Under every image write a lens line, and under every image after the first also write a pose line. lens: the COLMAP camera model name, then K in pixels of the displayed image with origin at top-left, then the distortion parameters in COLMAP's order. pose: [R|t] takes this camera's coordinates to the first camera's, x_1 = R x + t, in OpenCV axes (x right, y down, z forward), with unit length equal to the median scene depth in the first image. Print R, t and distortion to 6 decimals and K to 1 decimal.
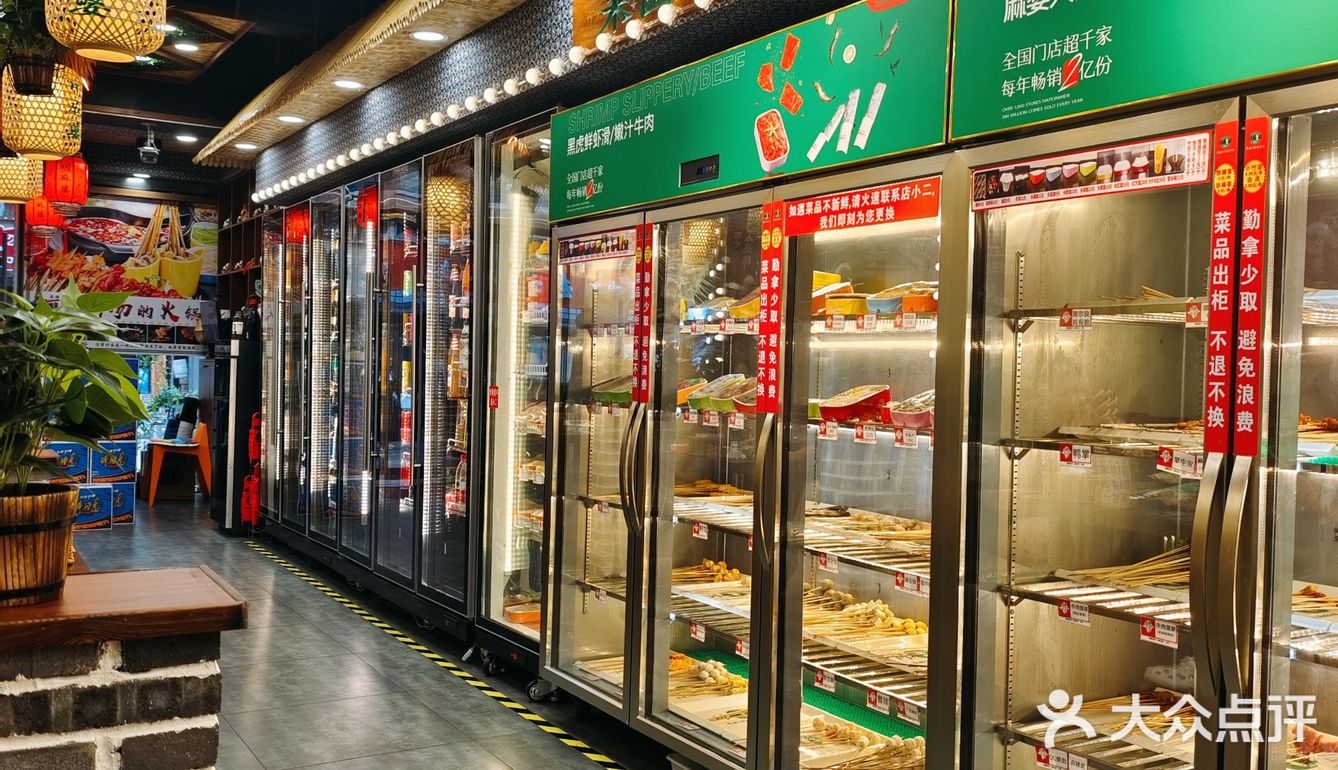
lens RADIAL K [[1207.2, 0, 669.0], [0, 1207.2, 385.0], [0, 0, 1]] dist [0.121992, -0.225061]
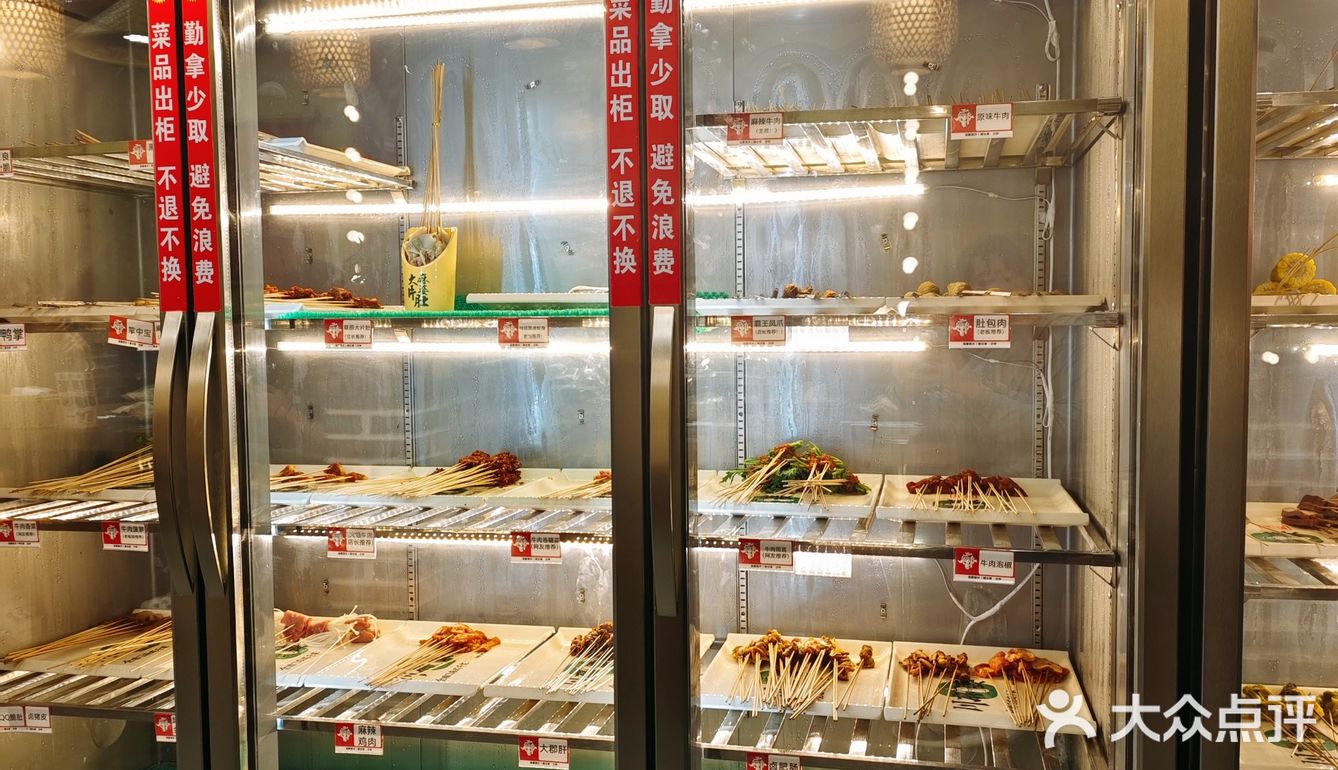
lens RADIAL K [[1236.3, 0, 669.0], [0, 1236.3, 385.0], [0, 0, 1]] dist [0.038652, -0.062108]
pose [[0.703443, -0.083053, 0.705883, 0.076861], [0.044719, 0.996353, 0.072664, 0.058581], [-0.709344, -0.019548, 0.704592, 0.152503]]
